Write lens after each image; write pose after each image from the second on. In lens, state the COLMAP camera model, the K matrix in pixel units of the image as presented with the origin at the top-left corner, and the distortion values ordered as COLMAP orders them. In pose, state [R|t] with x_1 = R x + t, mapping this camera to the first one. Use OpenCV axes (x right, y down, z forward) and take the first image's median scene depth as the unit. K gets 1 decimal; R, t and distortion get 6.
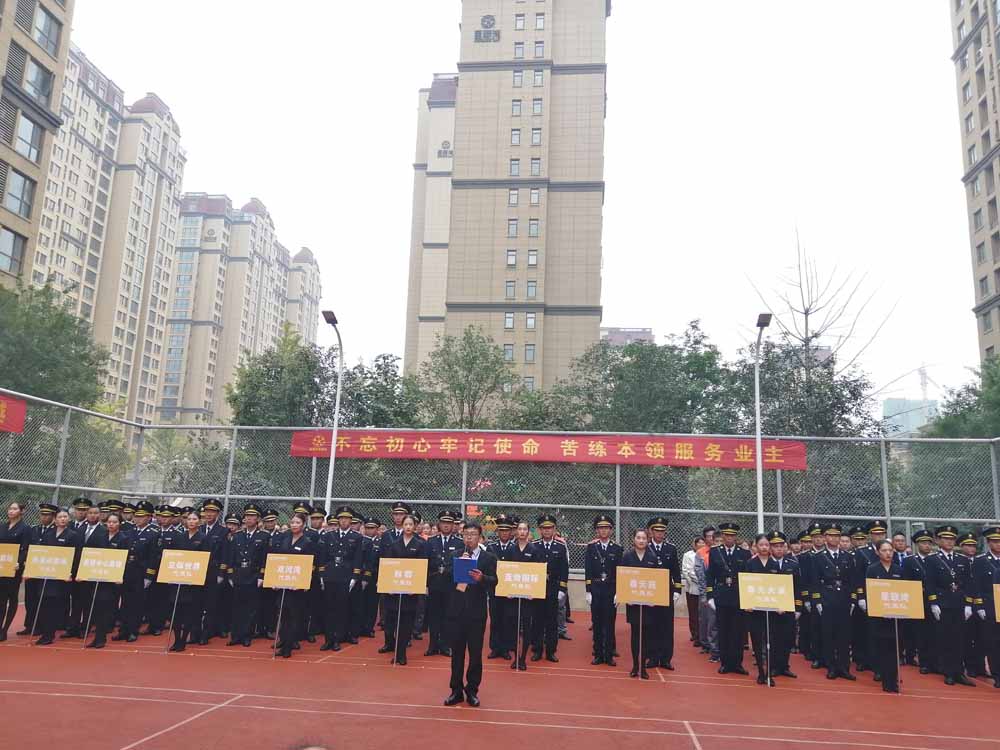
lens RADIAL K [[789.7, 0, 500.0], [0, 789.7, 375.0], [0, 0, 1]] dist [0.128272, -0.244003]
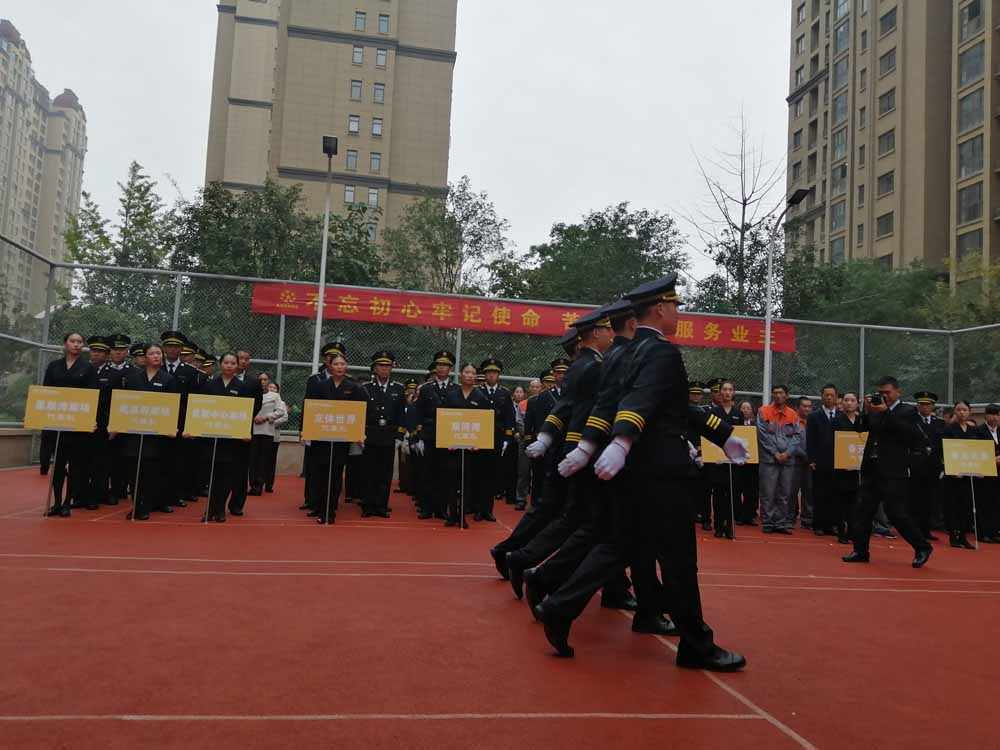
lens RADIAL K [[803.4, 0, 489.8], [0, 803.4, 386.9], [0, 0, 1]] dist [0.033215, -0.042503]
pose [[0.965226, 0.033976, 0.259198, -0.062067], [-0.071622, 0.987949, 0.137212, 0.011455], [-0.251412, -0.151005, 0.956028, 0.027064]]
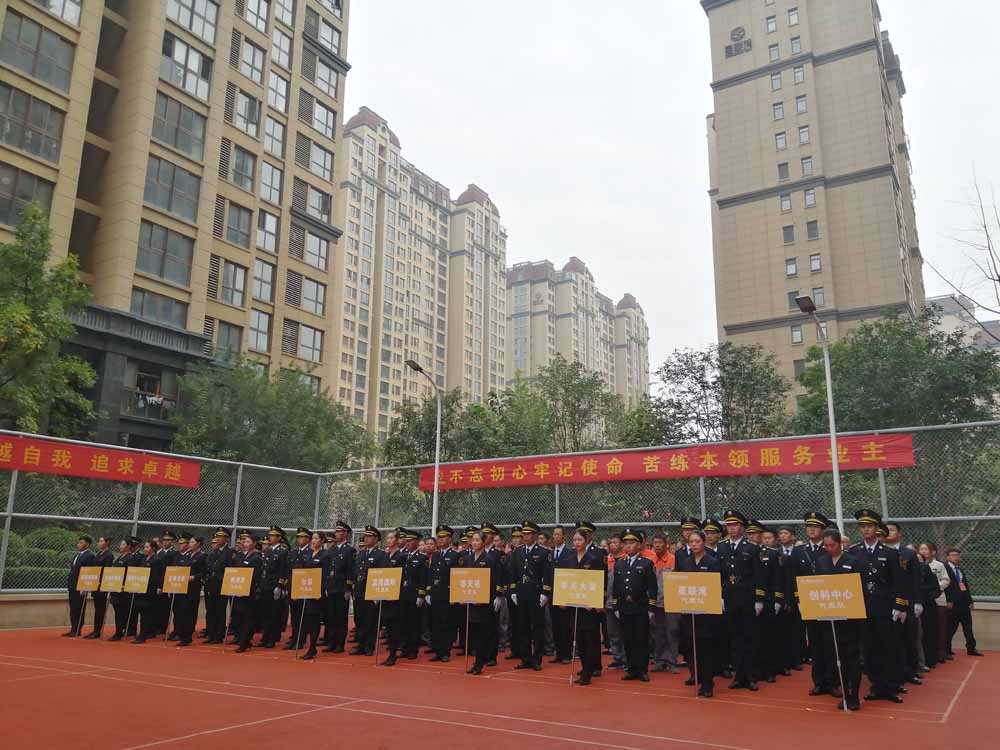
lens RADIAL K [[789.7, 0, 500.0], [0, 789.7, 375.0], [0, 0, 1]] dist [0.128272, -0.244003]
pose [[0.895699, -0.130955, -0.424940, 0.087963], [0.109645, 0.991187, -0.074344, 0.009068], [0.430931, 0.019997, 0.902163, 0.008163]]
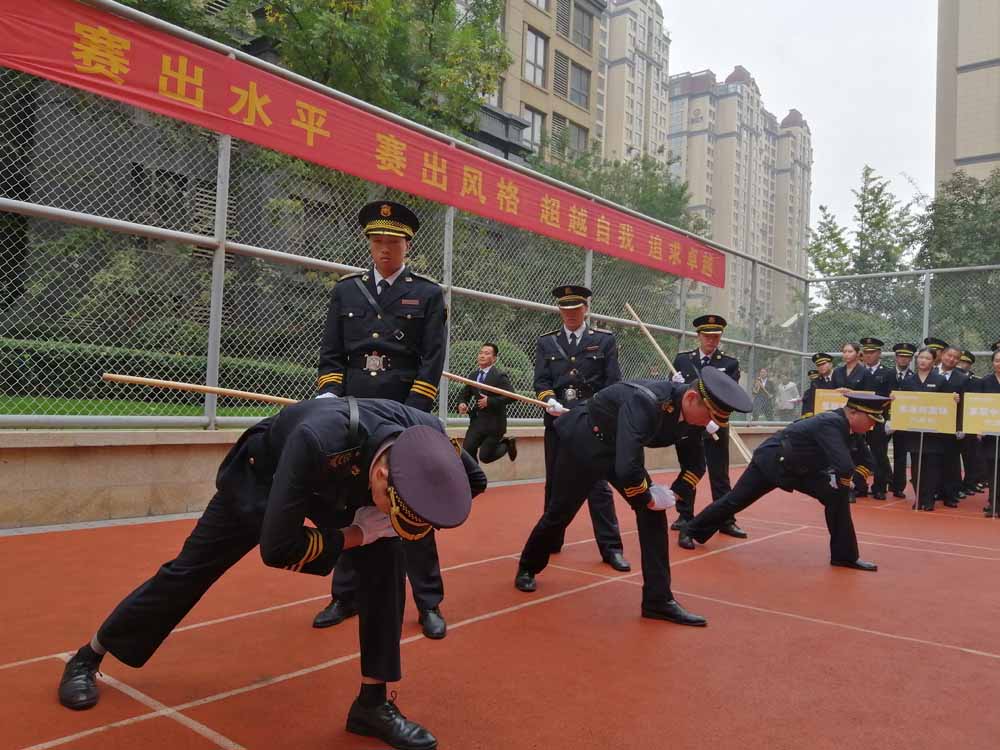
lens RADIAL K [[799.1, 0, 483.3], [0, 799.1, 399.1], [0, 0, 1]] dist [-0.014491, -0.015896]
pose [[0.823255, -0.009896, -0.567586, -0.064494], [0.107201, 0.984568, 0.138324, 0.008596], [0.557458, -0.174722, 0.811611, 0.013348]]
